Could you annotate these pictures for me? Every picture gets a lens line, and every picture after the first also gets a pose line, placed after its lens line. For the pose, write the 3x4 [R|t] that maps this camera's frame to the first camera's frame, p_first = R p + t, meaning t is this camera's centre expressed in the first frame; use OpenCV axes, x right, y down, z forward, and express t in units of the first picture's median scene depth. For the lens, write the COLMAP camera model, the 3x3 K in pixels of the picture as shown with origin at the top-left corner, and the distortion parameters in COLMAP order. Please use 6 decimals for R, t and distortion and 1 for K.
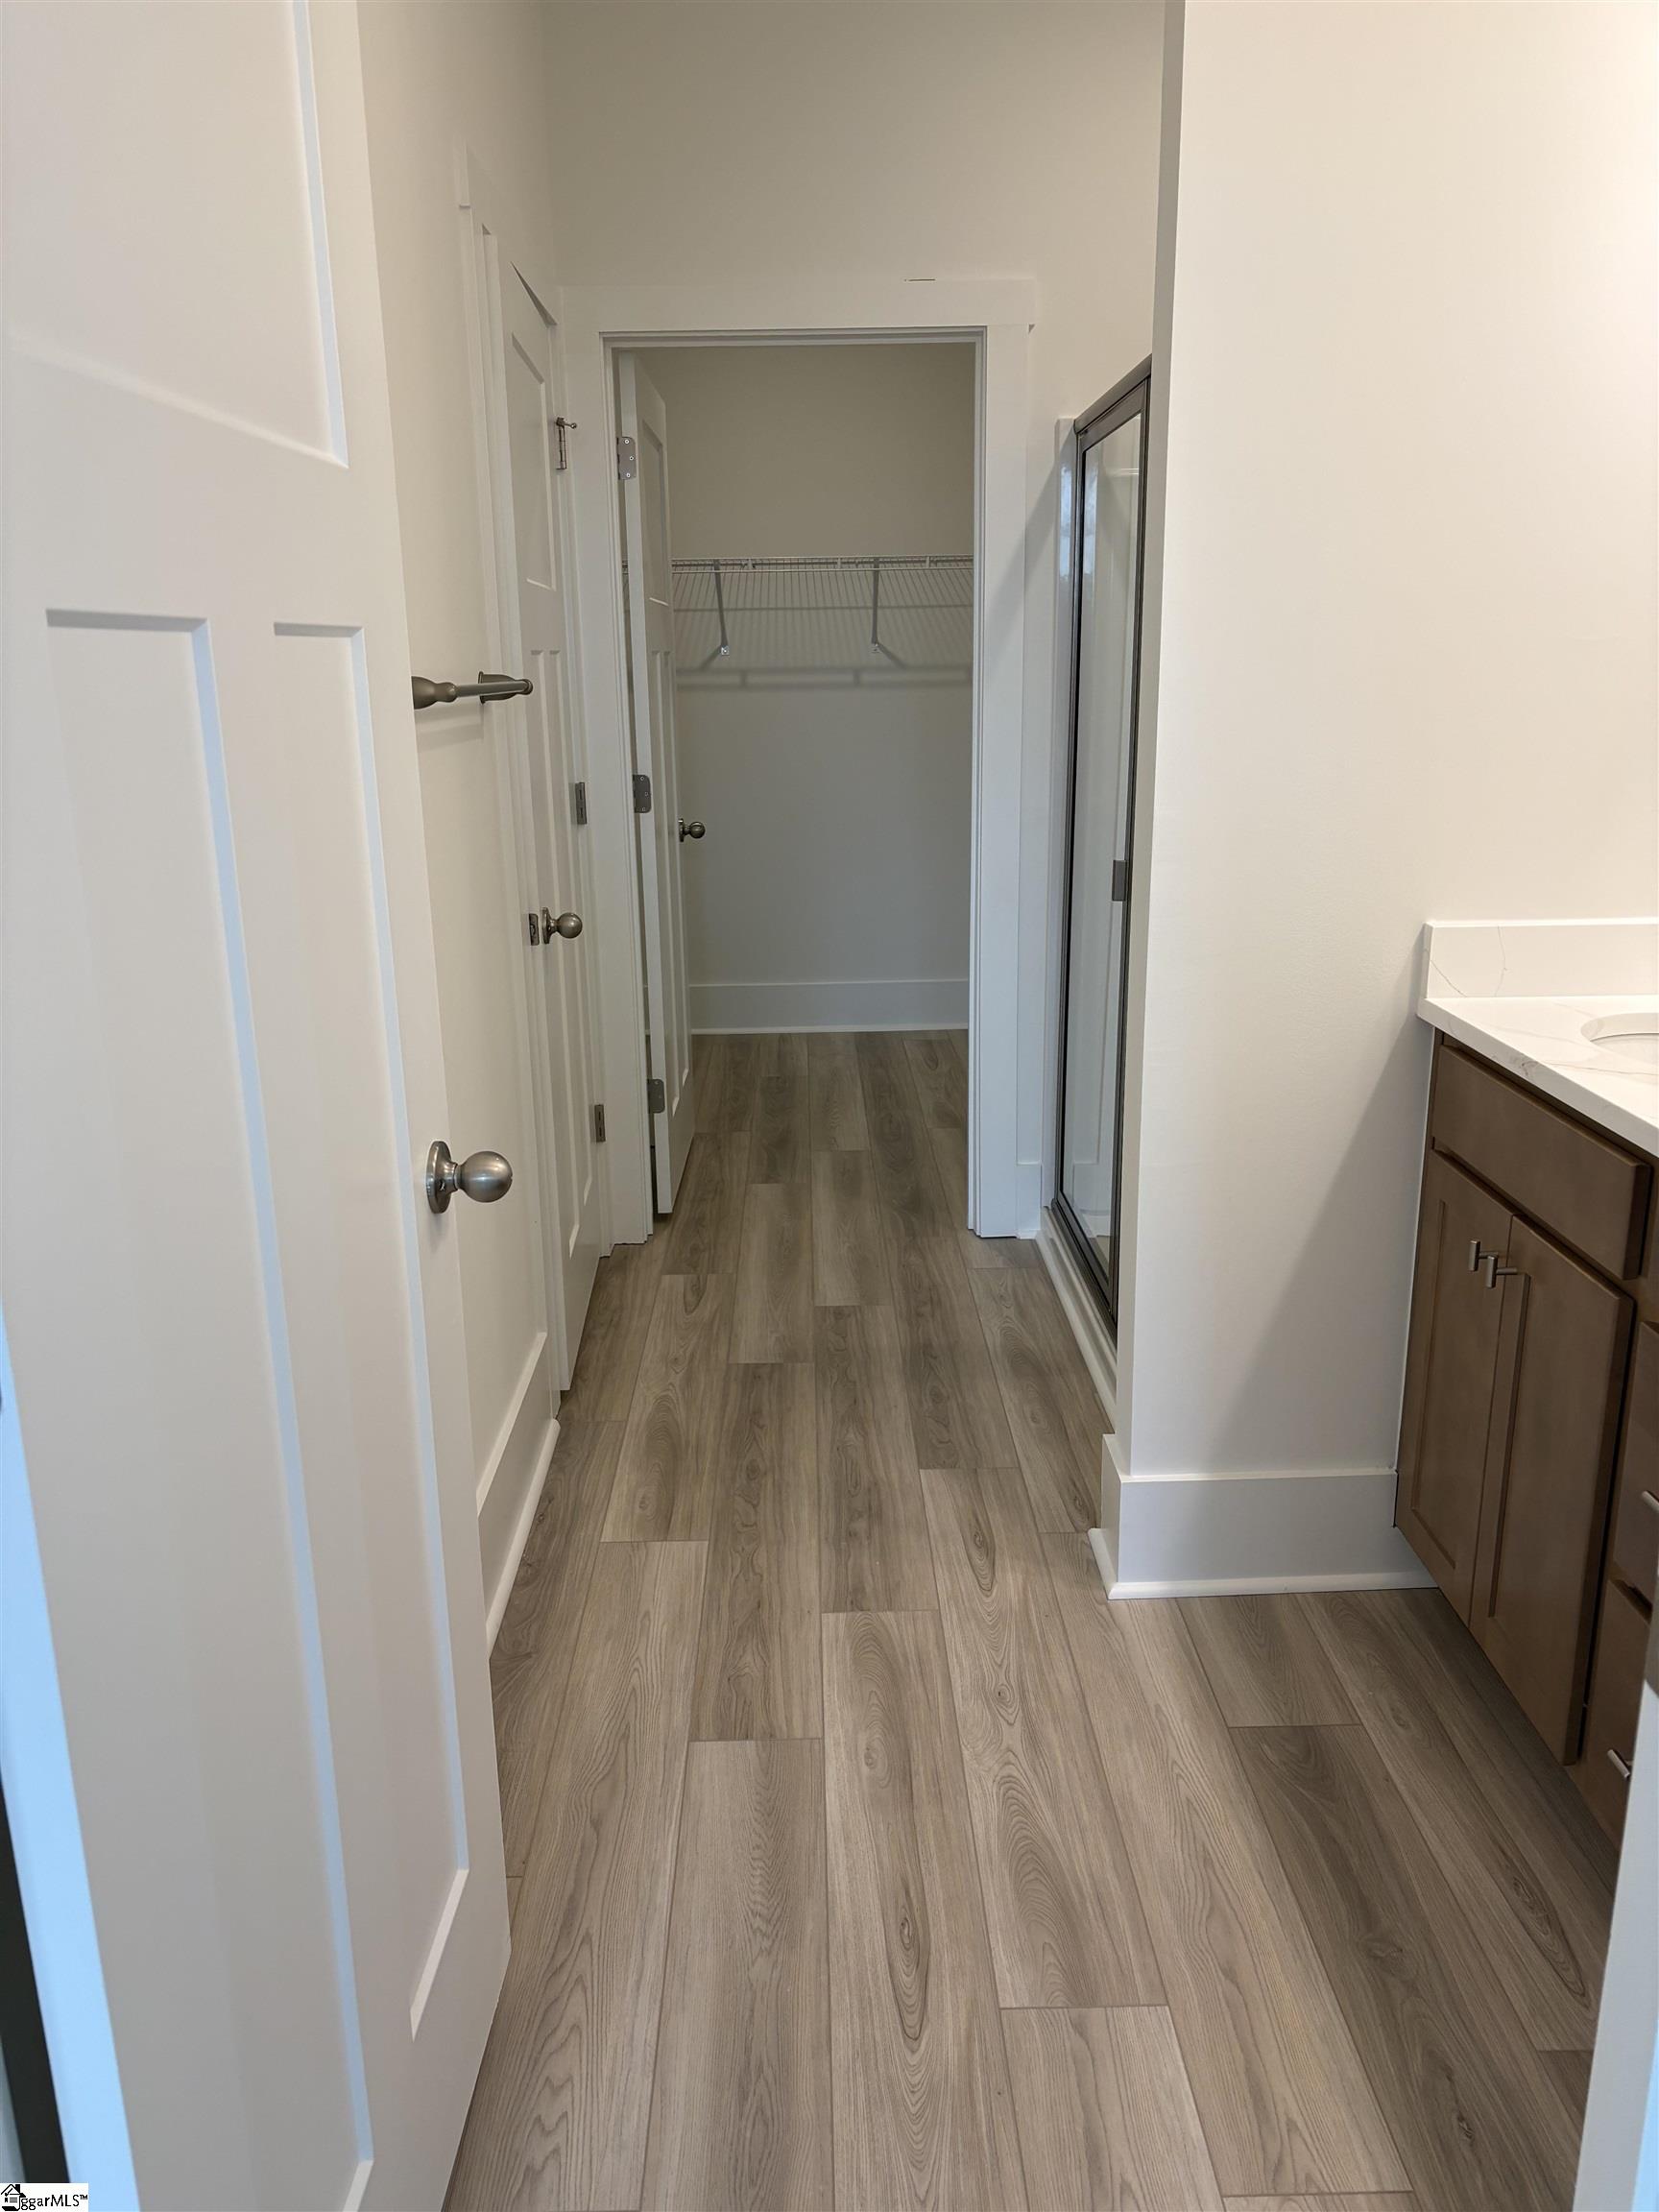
lens RADIAL K [[1665.4, 0, 821.2], [0, 1665.4, 1136.3], [0, 0, 1]] dist [0.061241, -0.082453]
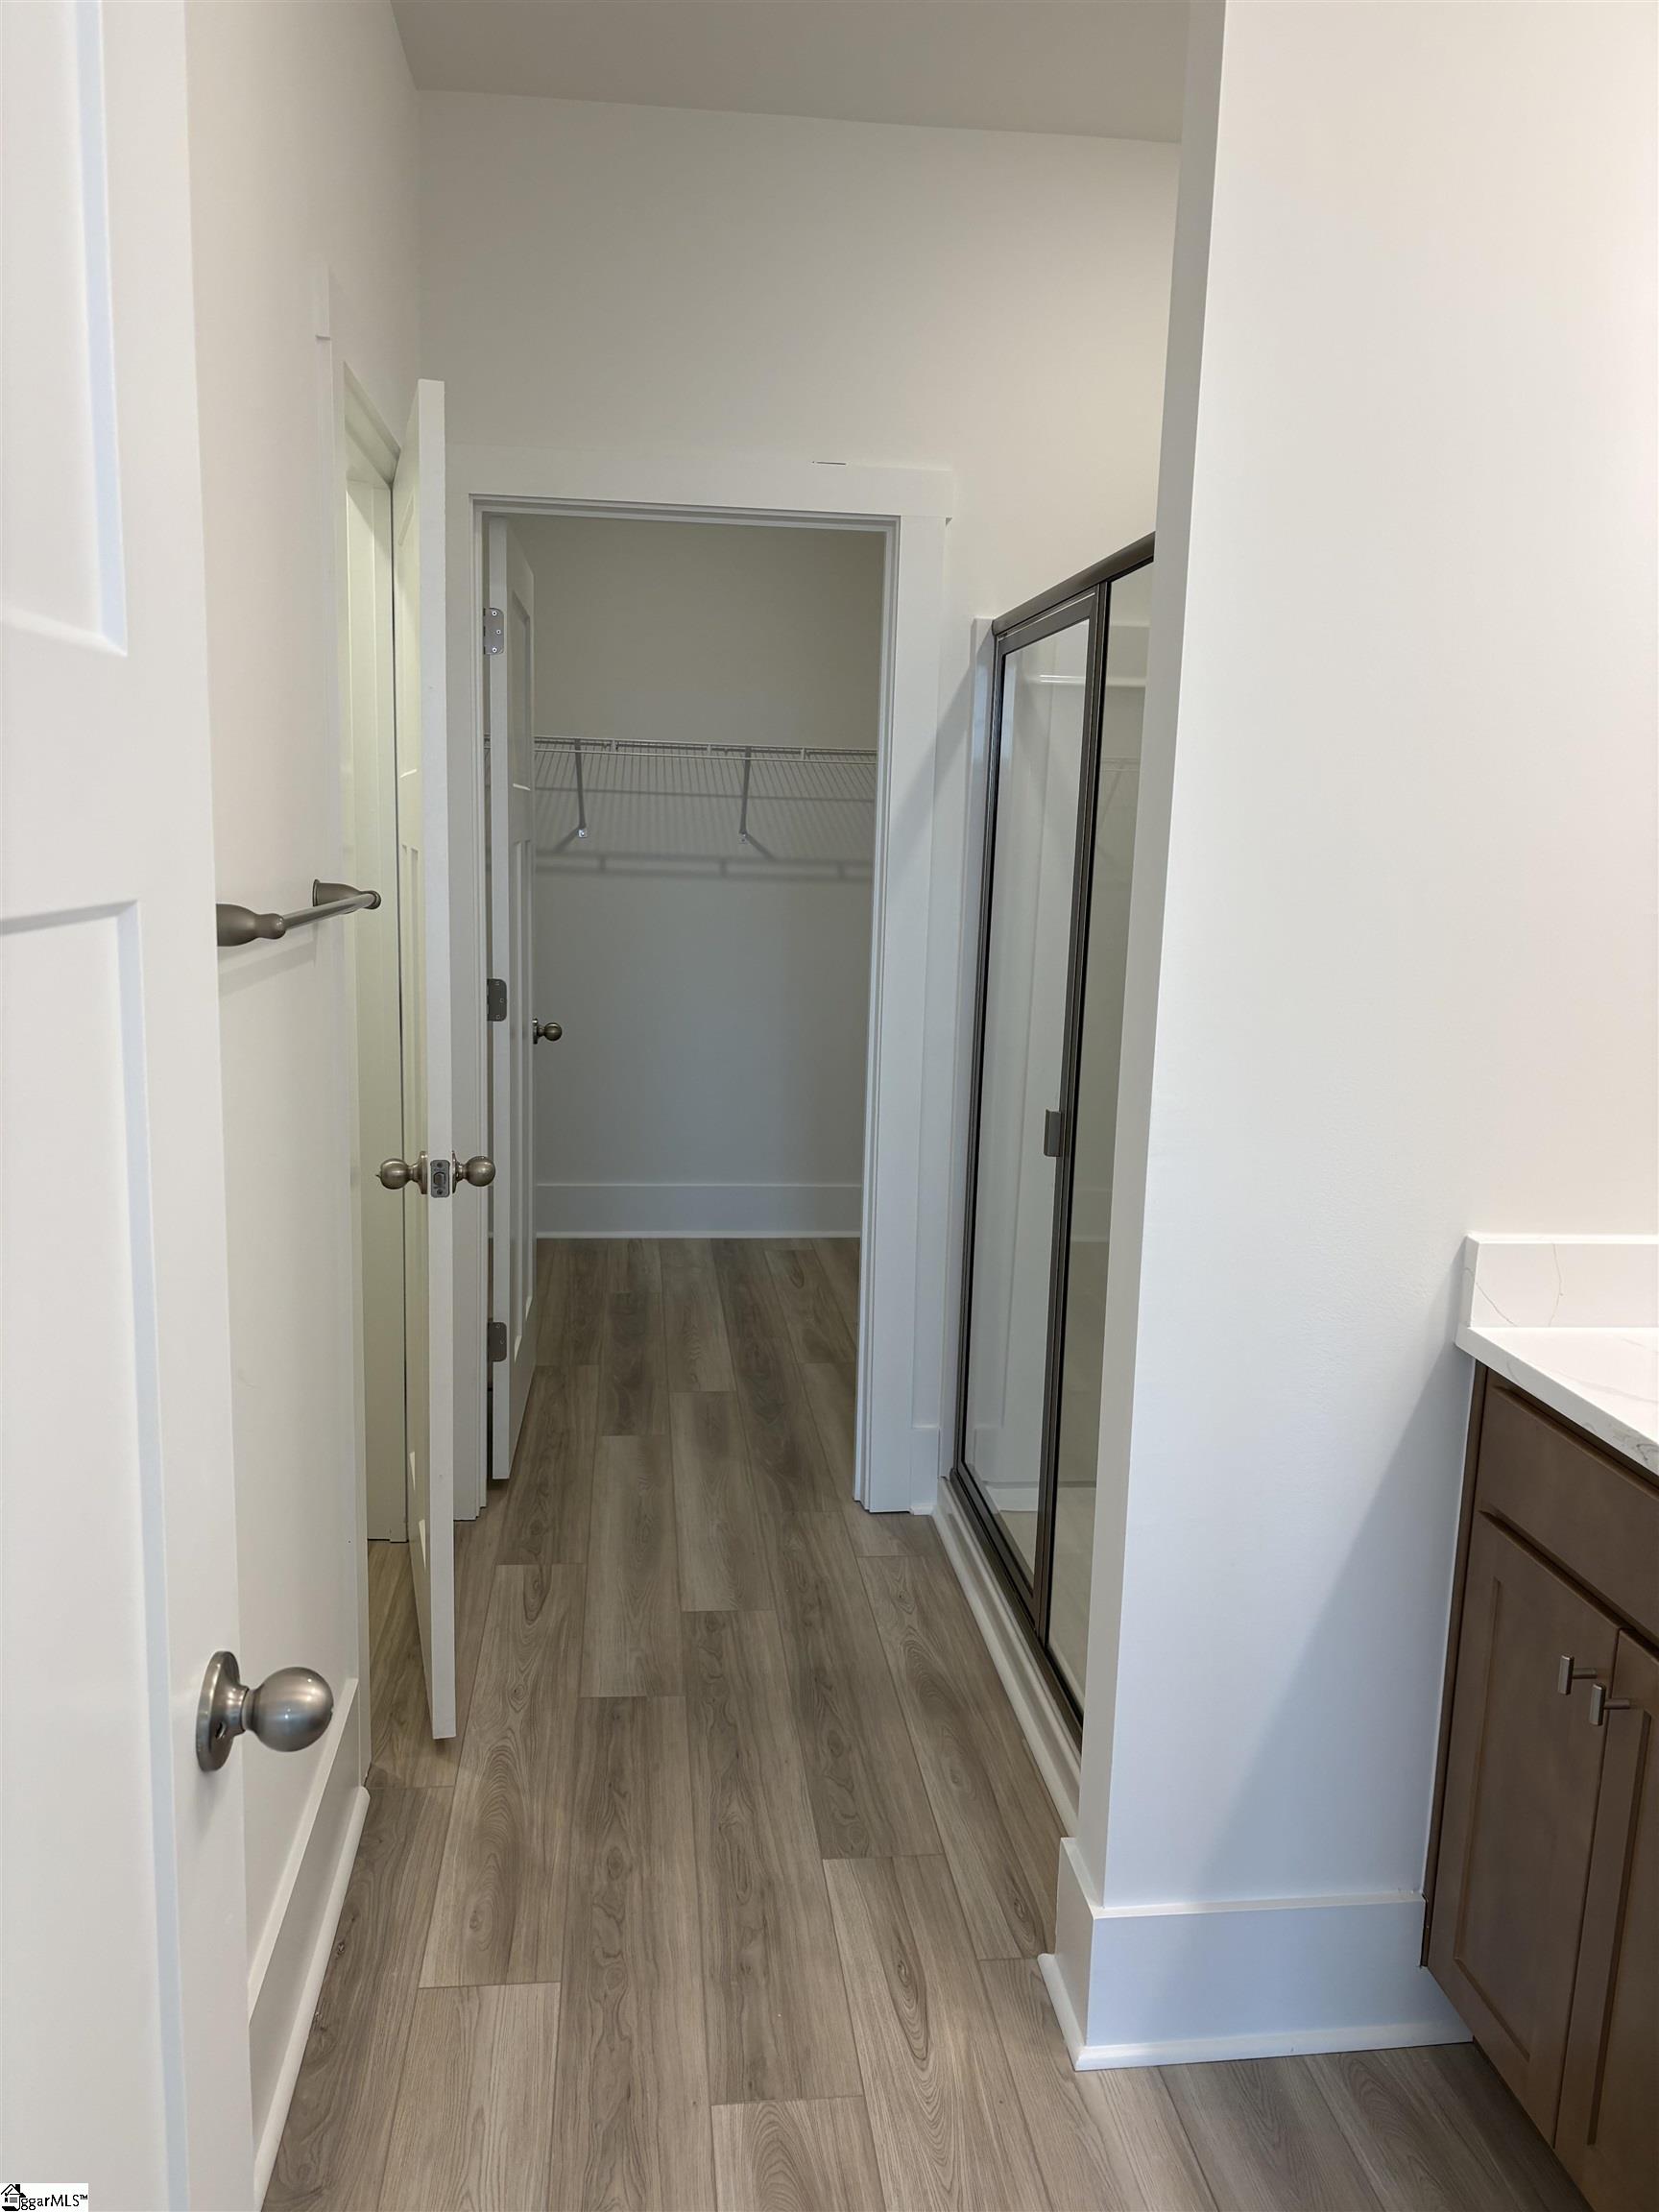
lens RADIAL K [[1665.4, 0, 821.2], [0, 1665.4, 1136.3], [0, 0, 1]] dist [0.061241, -0.082453]
pose [[0.994079, 0.028951, 0.104735, -0.035028], [-0.018836, 0.995174, -0.096306, -0.066969], [-0.107017, 0.093763, 0.989826, 0.152456]]
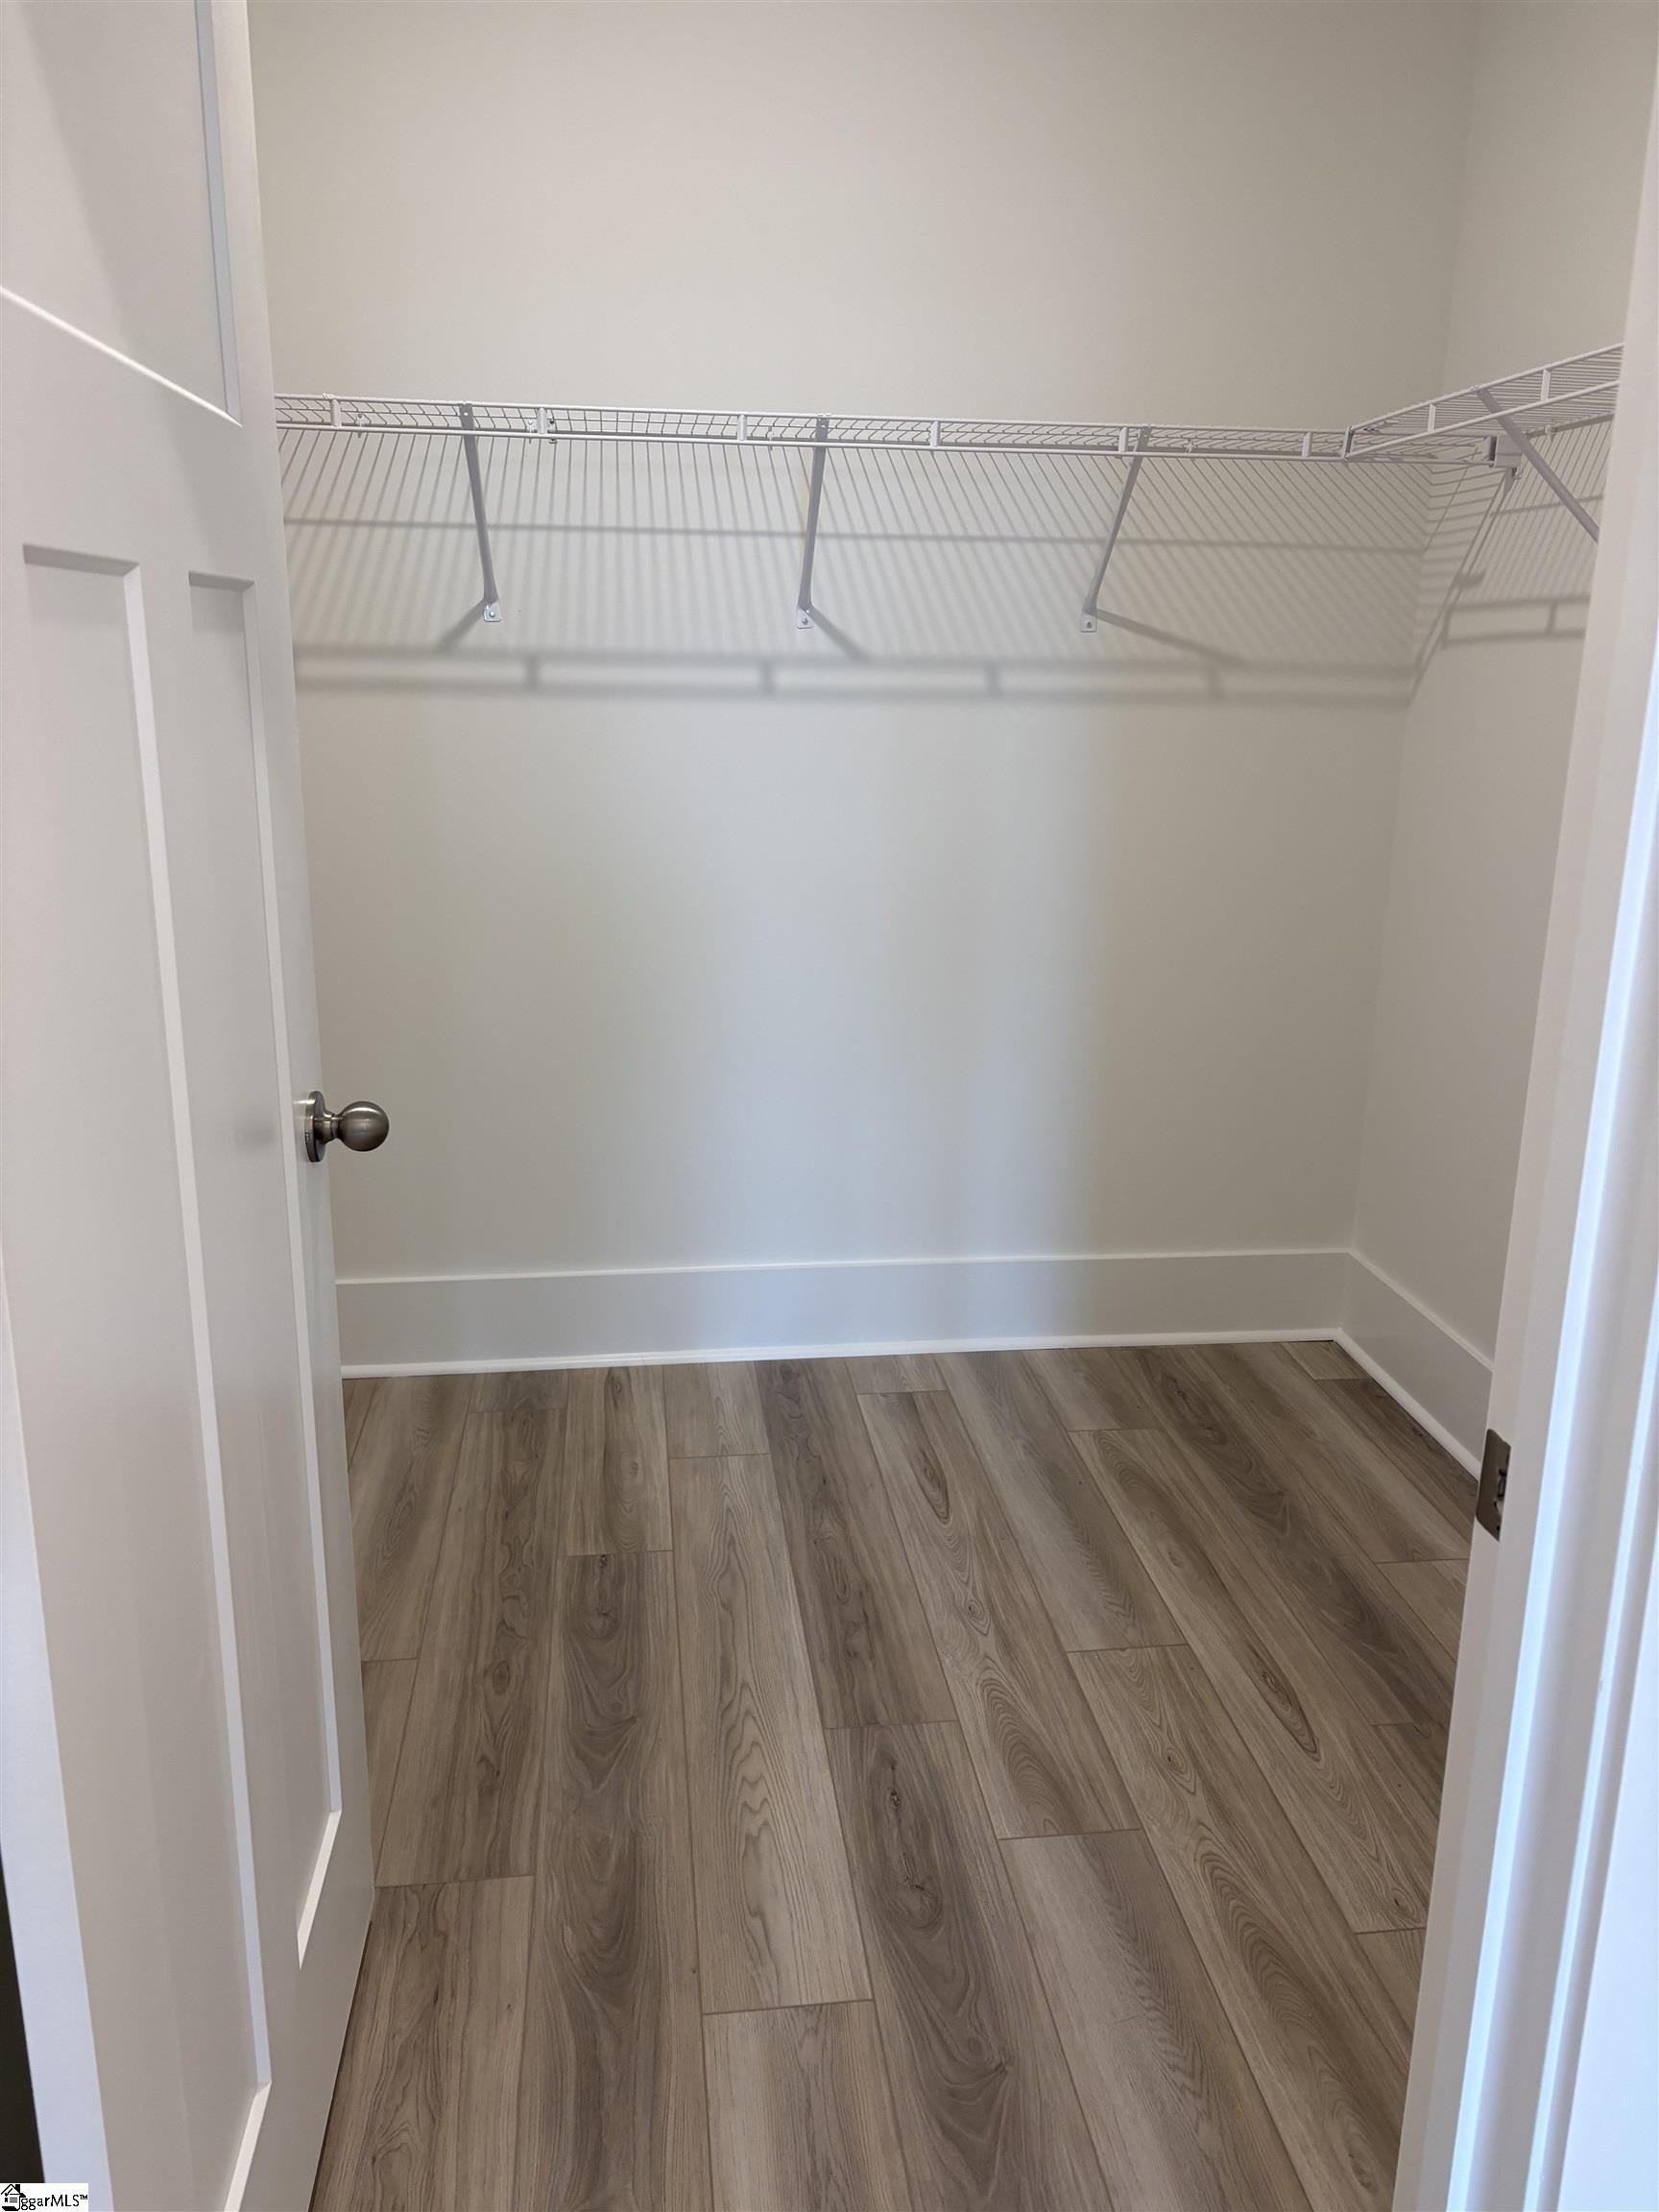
lens RADIAL K [[1671.9, 0, 829.5], [0, 1671.9, 1106.0], [0, 0, 1]] dist [0.002008, -0.001869]
pose [[0.993506, 0.001689, 0.113771, -0.031215], [-0.000162, 0.999910, -0.013433, -0.279686], [-0.113784, 0.013327, 0.993416, 1.010314]]
